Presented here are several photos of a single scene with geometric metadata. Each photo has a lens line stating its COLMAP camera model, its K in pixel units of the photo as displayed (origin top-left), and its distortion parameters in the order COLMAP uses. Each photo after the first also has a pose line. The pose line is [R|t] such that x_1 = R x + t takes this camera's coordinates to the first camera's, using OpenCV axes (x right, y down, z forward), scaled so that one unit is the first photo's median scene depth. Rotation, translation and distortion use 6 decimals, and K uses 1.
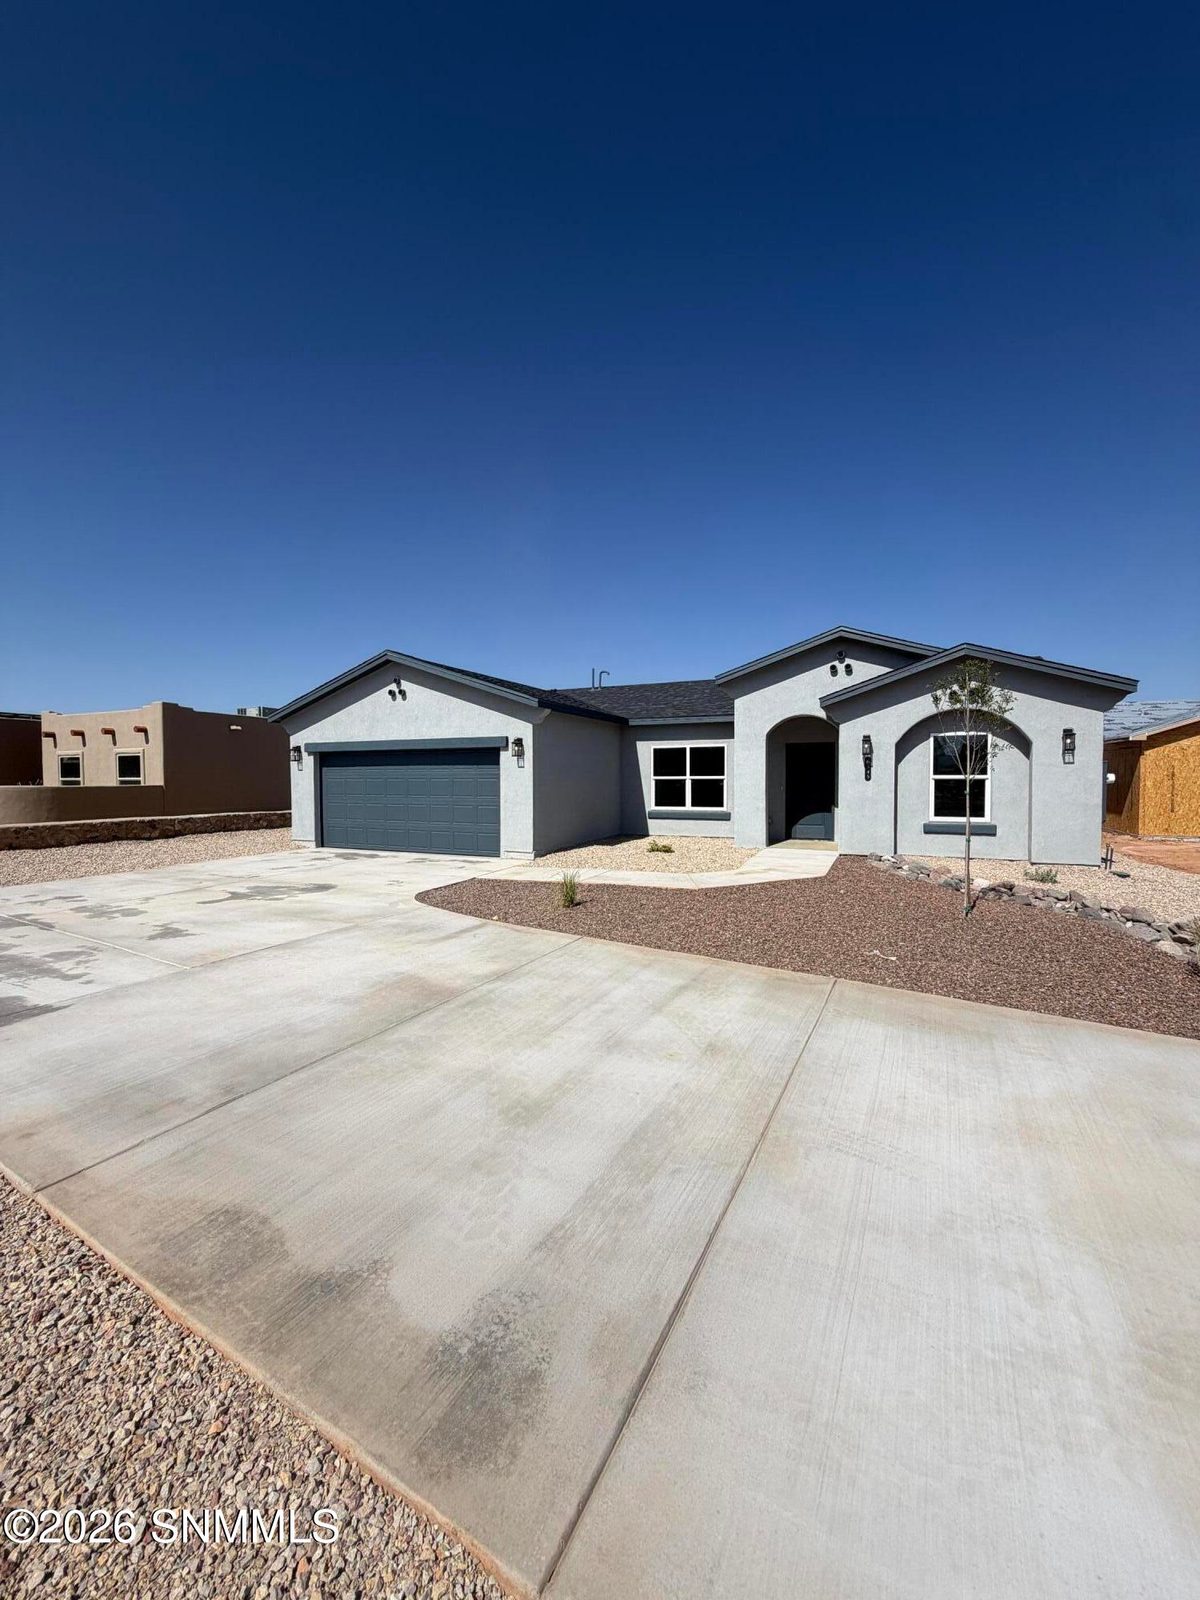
lens RADIAL K [[662.9, 0, 600.0], [0, 662.9, 800.0], [0, 0, 1]] dist [-0.000110, -0.000021]
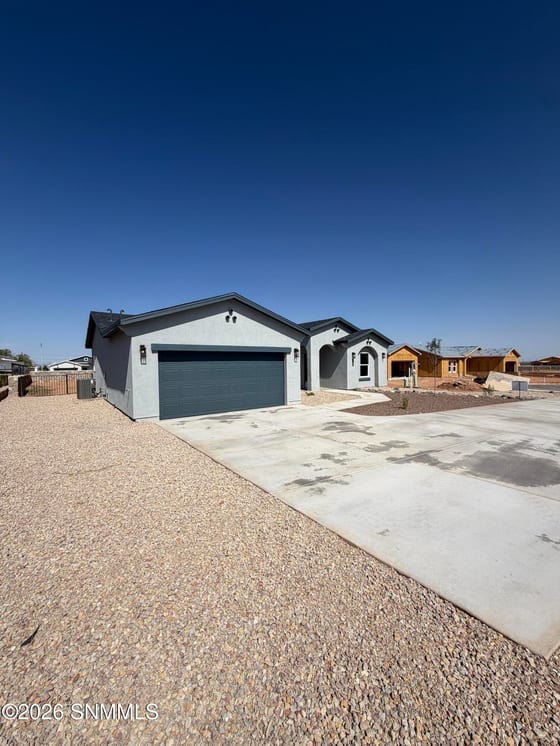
lens RADIAL K [[309.1, 0, 280.0], [0, 309.1, 373.0], [0, 0, 1]] dist [-0.000110, -0.000021]
pose [[0.462350, -0.030639, 0.886168, -1.027476], [0.044512, 0.998945, 0.011315, -0.026880], [-0.885580, 0.034213, 0.463225, 0.571240]]
